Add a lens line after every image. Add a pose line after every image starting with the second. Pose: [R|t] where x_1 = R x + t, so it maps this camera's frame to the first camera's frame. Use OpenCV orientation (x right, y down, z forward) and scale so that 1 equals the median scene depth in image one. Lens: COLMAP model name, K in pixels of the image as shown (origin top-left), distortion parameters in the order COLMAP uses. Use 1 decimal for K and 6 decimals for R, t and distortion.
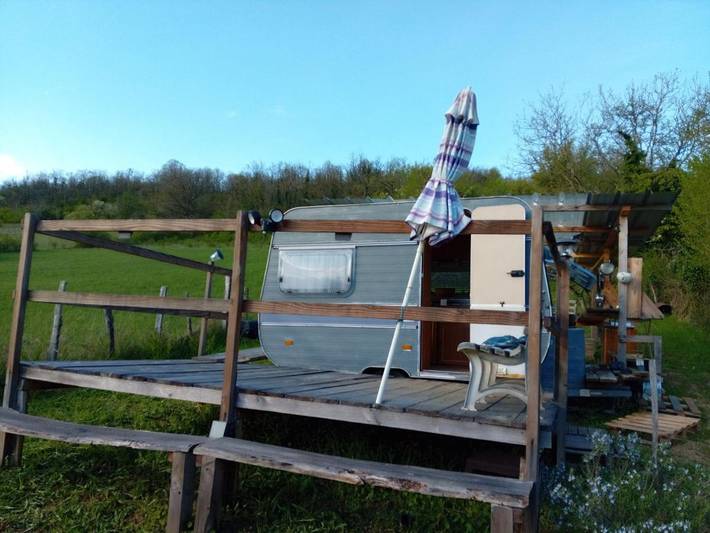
lens RADIAL K [[512.5, 0, 355.0], [0, 512.5, 266.5], [0, 0, 1]] dist [0.007106, -0.079546]
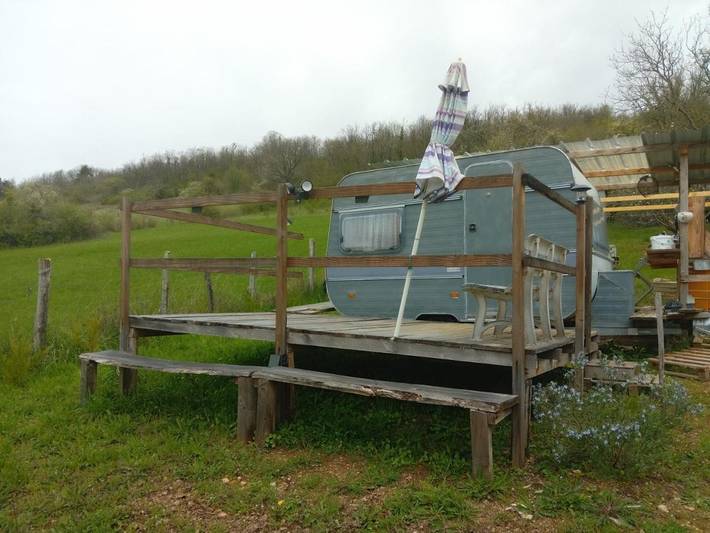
lens RADIAL K [[512.5, 0, 355.0], [0, 512.5, 266.5], [0, 0, 1]] dist [0.007106, -0.079546]
pose [[0.979299, -0.049174, -0.196357, 0.195709], [0.064319, 0.995364, 0.071511, 0.011036], [0.191930, -0.082660, 0.977921, -0.184855]]
